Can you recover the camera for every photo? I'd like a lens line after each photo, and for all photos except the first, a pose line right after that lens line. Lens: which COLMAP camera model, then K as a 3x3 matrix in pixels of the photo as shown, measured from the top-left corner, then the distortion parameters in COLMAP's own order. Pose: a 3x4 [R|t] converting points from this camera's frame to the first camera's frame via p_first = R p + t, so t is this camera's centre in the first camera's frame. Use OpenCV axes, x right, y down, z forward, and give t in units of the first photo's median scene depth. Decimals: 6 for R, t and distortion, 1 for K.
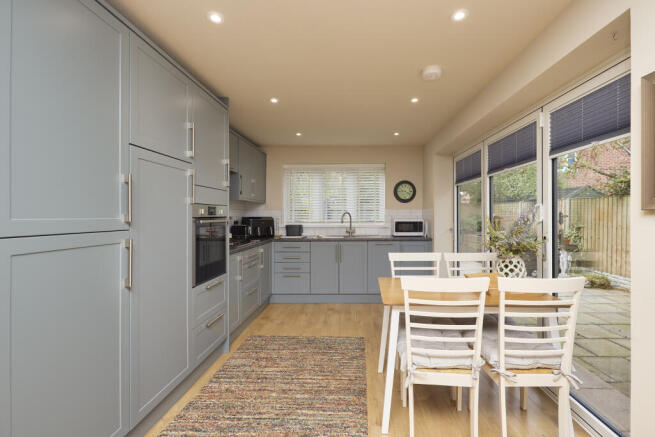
lens RADIAL K [[301.7, 0, 331.4], [0, 301.7, 215.8], [0, 0, 1]] dist [0.000007, 0.000033]
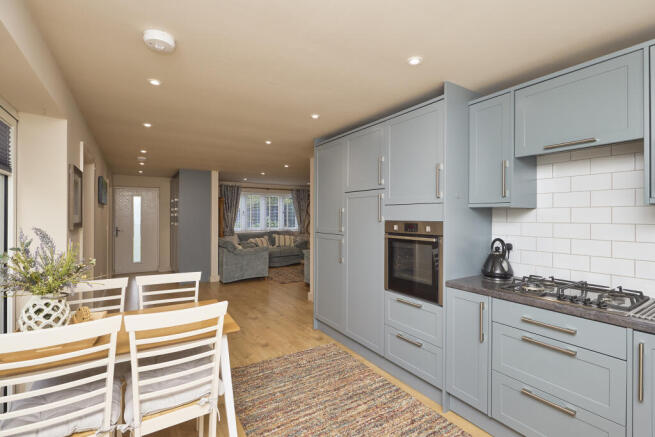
lens RADIAL K [[301.7, 0, 330.6], [0, 301.7, 216.3], [0, 0, 1]] dist [0.000007, 0.000033]
pose [[-0.788605, -0.000438, -0.614900, 0.433362], [-0.005181, 0.999969, 0.005932, -0.057402], [0.614879, 0.007864, -0.788583, 1.733429]]
